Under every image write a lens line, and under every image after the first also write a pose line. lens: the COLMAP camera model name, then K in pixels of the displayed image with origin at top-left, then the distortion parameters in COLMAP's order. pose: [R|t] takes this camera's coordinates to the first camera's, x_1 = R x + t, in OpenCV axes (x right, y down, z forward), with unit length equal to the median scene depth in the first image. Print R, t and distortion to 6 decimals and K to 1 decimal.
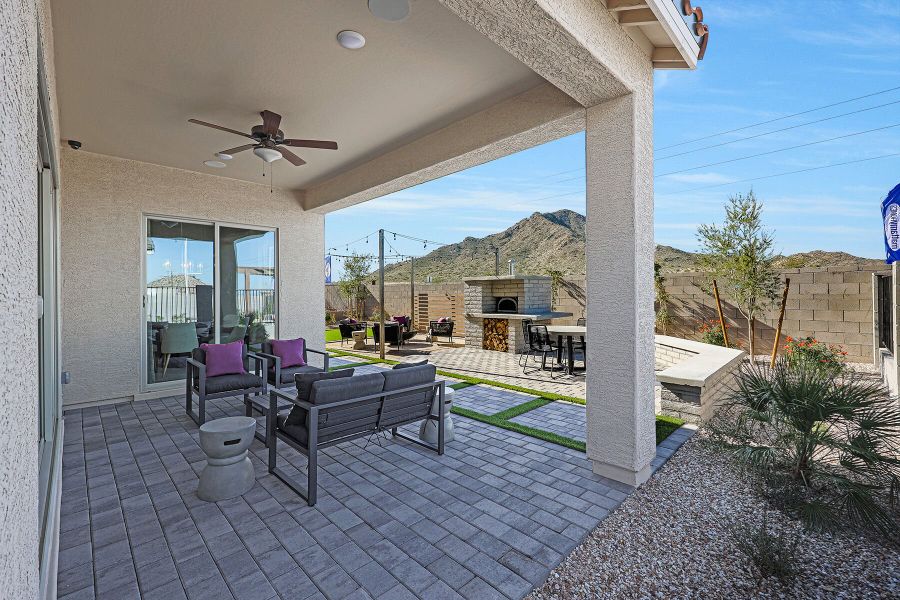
lens RADIAL K [[381.7, 0, 448.4], [0, 381.7, 292.5], [0, 0, 1]] dist [-0.001484, -0.000075]
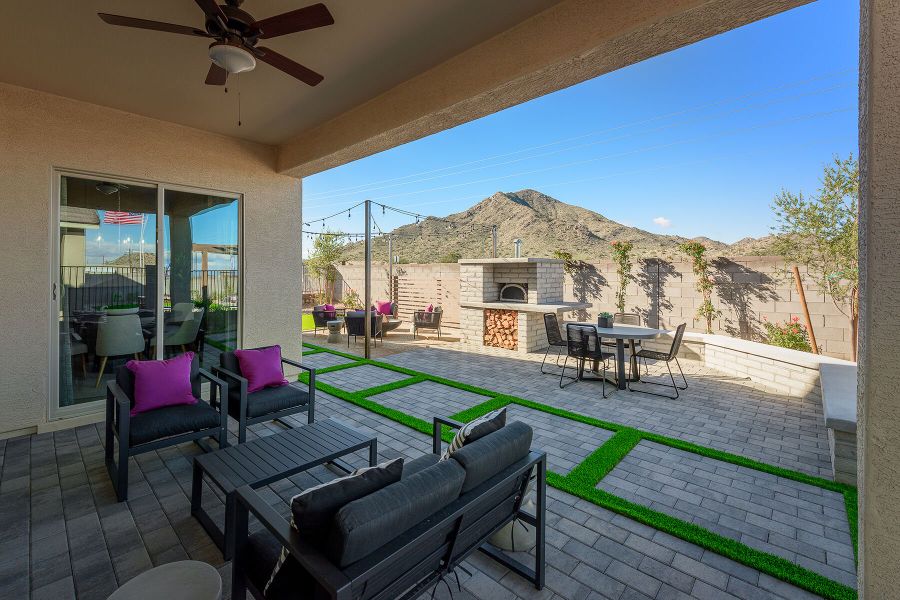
lens RADIAL K [[382.8, 0, 404.1], [0, 382.8, 274.0], [0, 0, 1]] dist [0.009619, 0.000083]
pose [[0.999883, 0.010436, -0.011205, -0.084937], [-0.010380, 0.999933, 0.005057, -0.012189], [0.011257, -0.004940, 0.999924, 0.174942]]
